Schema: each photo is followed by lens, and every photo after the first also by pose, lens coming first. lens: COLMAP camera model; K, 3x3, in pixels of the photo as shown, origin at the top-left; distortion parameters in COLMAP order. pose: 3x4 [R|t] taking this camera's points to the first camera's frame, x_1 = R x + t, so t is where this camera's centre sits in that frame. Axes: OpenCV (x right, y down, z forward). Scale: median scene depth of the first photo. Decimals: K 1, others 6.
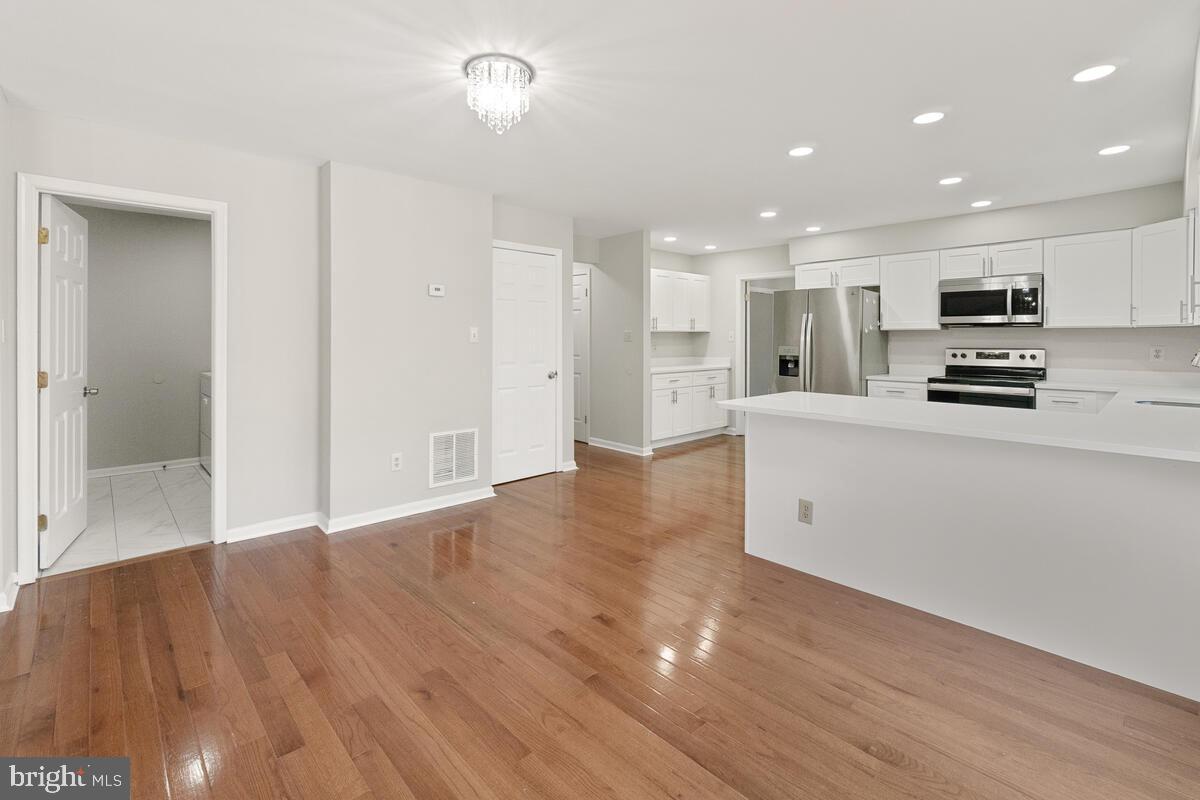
lens RADIAL K [[535.6, 0, 581.3], [0, 535.6, 333.0], [0, 0, 1]] dist [-0.007446, -0.001772]
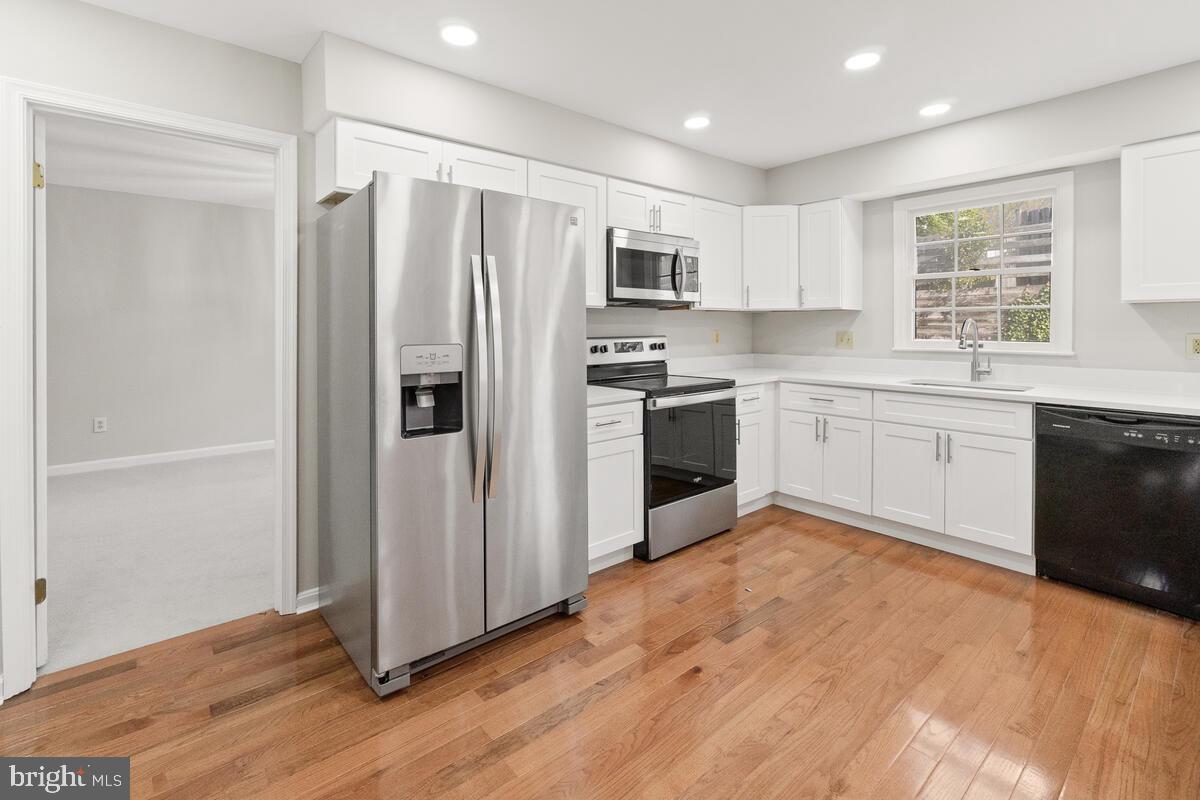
lens RADIAL K [[535.6, 0, 587.2], [0, 535.6, 335.9], [0, 0, 1]] dist [-0.007446, -0.001772]
pose [[0.033835, -0.020956, 0.999208, 0.053562], [-0.006574, 0.999754, 0.021190, 0.011492], [-0.999406, -0.007286, 0.033689, 0.904072]]
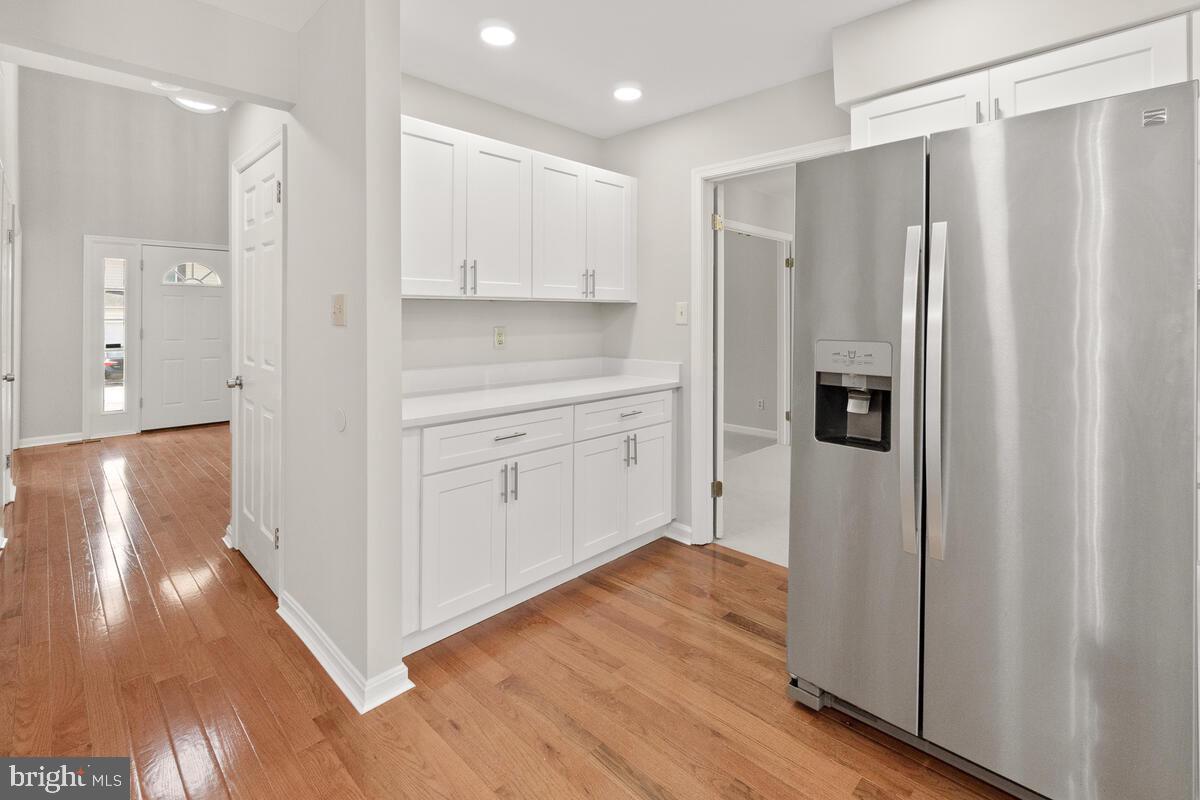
lens RADIAL K [[535.6, 0, 593.0], [0, 535.6, 317.7], [0, 0, 1]] dist [-0.007446, -0.001772]
pose [[0.998268, -0.002575, 0.058778, 0.233529], [0.002127, 0.999968, 0.007696, 0.009186], [-0.058796, -0.007558, 0.998241, 0.728726]]
